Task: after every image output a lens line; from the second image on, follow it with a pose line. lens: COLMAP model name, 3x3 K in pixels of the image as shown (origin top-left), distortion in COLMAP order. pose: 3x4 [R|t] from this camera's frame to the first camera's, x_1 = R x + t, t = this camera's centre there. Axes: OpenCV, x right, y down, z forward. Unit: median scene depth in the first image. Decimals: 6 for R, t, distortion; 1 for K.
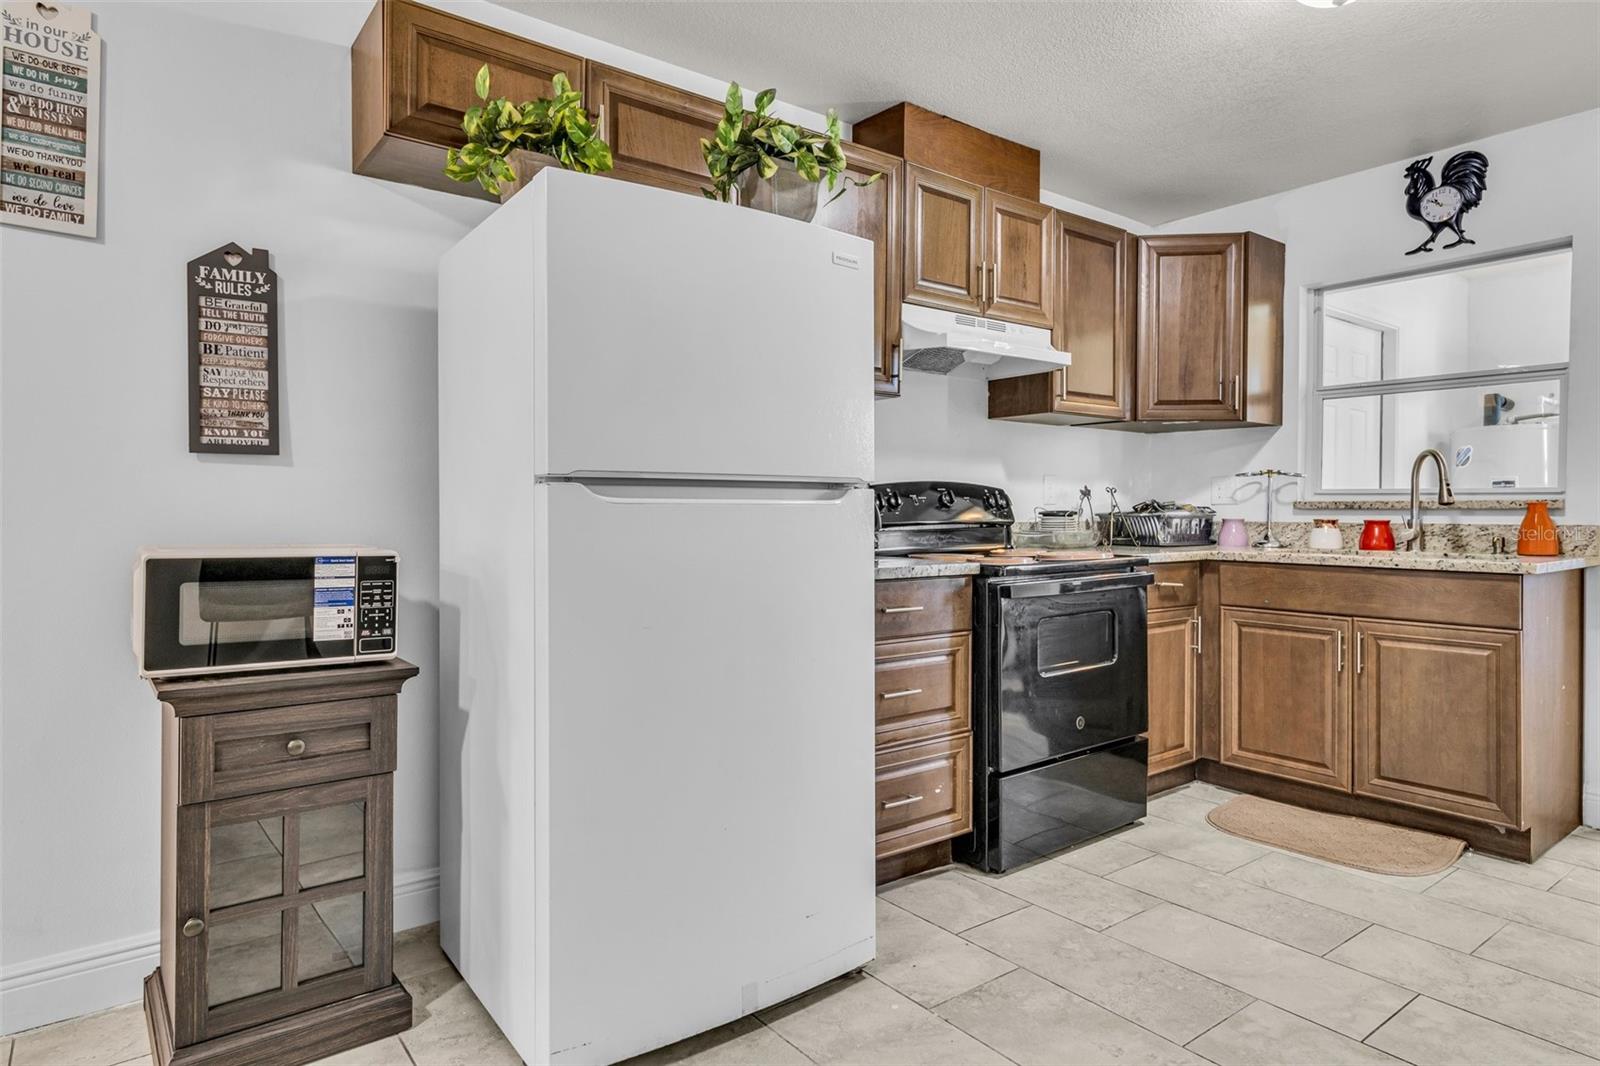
lens RADIAL K [[899.7, 0, 782.1], [0, 899.7, 526.7], [0, 0, 1]] dist [0.000064, -0.000180]
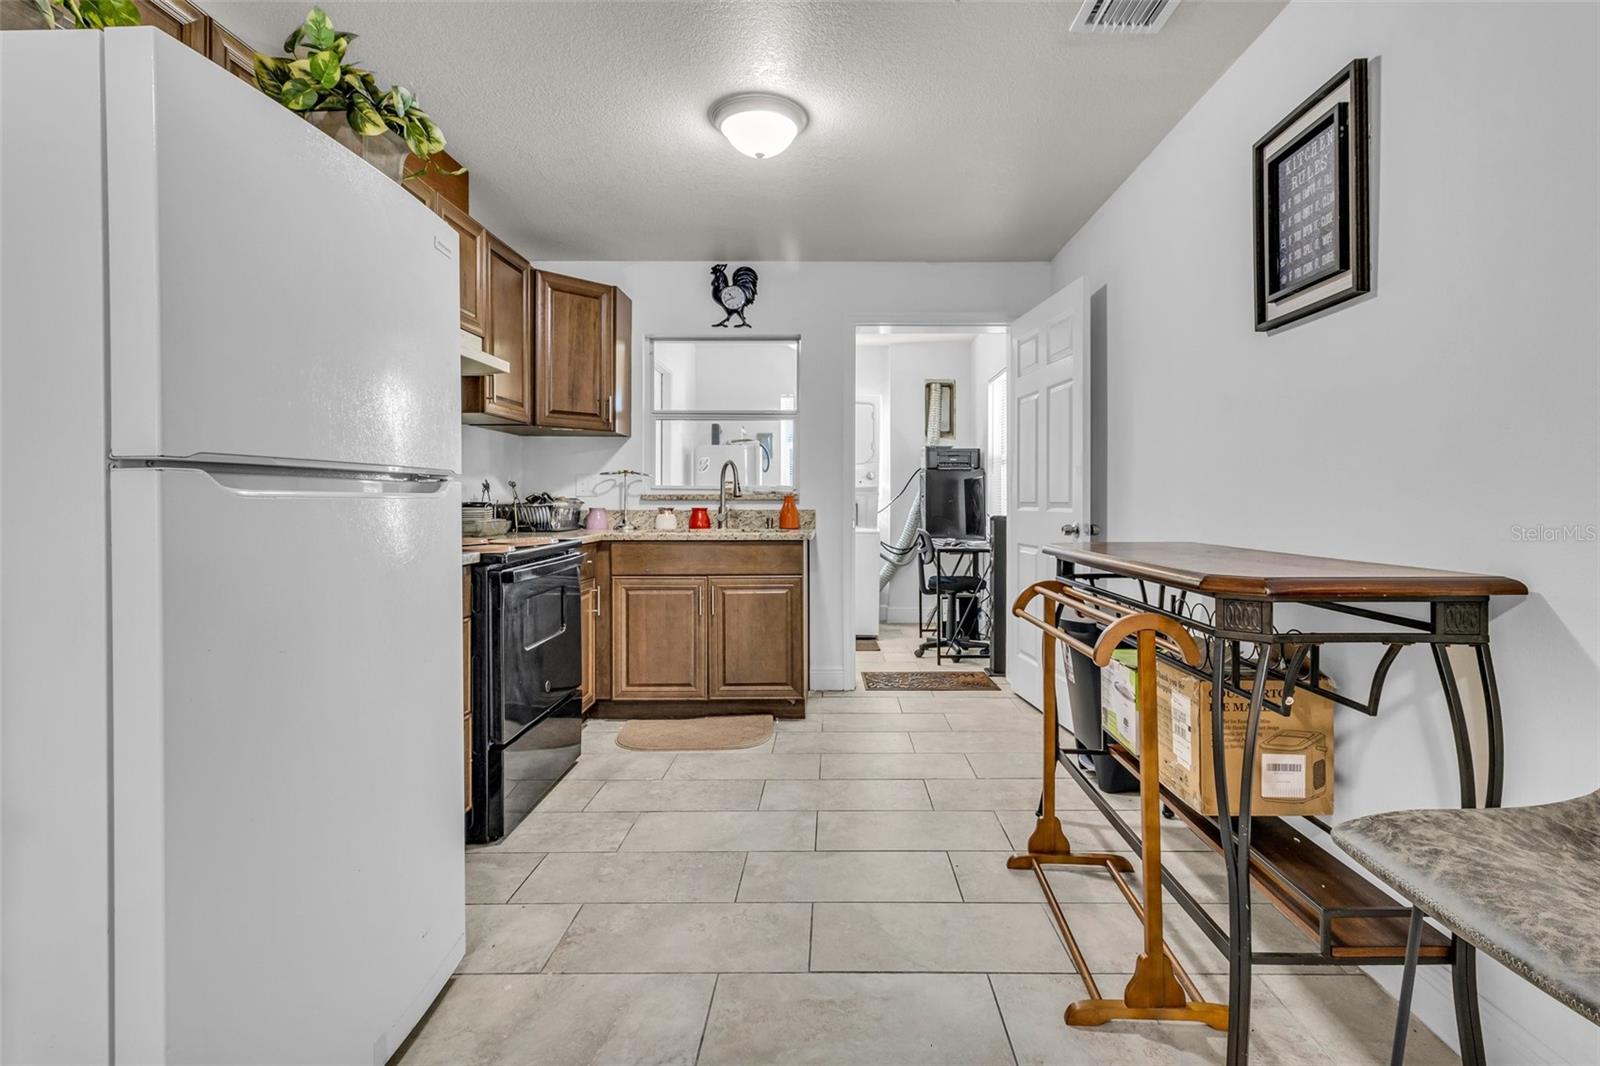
lens RADIAL K [[775.7, 0, 813.7], [0, 775.7, 506.5], [0, 0, 1]] dist [-0.000462, -0.000062]
pose [[0.611228, -0.008863, 0.791405, -0.210269], [0.016887, 0.999856, -0.001845, -0.003945], [-0.791274, 0.014492, 0.611290, 0.103393]]
